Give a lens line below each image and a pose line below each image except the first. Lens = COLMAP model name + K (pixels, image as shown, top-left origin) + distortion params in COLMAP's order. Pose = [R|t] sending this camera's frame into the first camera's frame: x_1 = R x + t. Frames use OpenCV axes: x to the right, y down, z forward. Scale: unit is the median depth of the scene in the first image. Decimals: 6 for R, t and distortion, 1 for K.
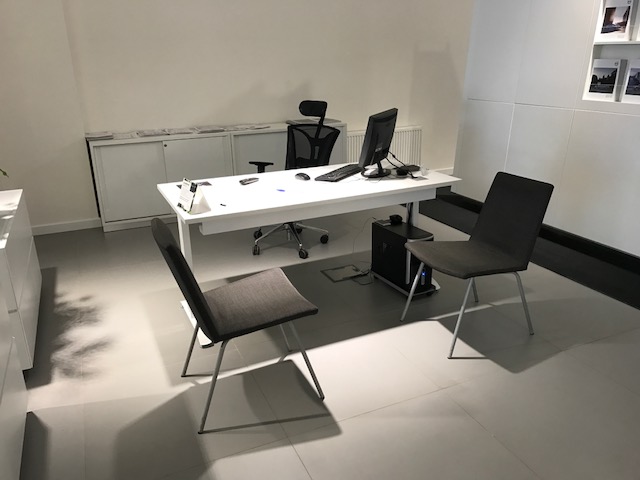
lens RADIAL K [[526.5, 0, 318.1], [0, 526.5, 240.4], [0, 0, 1]] dist [0.017692, 0.015066]
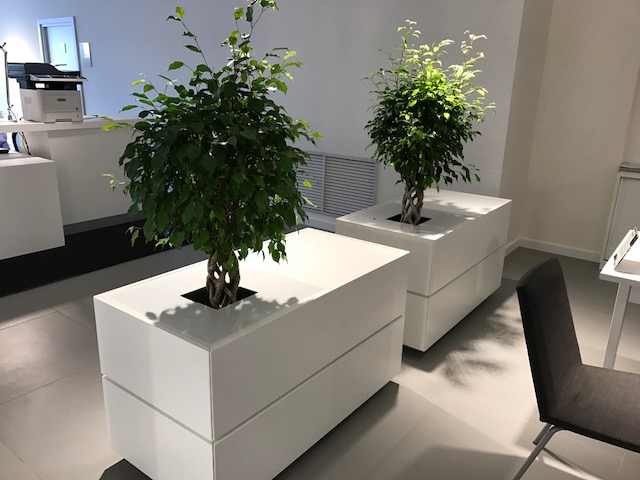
lens RADIAL K [[526.5, 0, 318.1], [0, 526.5, 240.1], [0, 0, 1]] dist [0.017692, 0.015066]
pose [[0.467088, 0.286069, -0.836656, 0.204661], [-0.322812, 0.936075, 0.139843, -0.057517], [0.823178, 0.204763, 0.529576, 0.185659]]
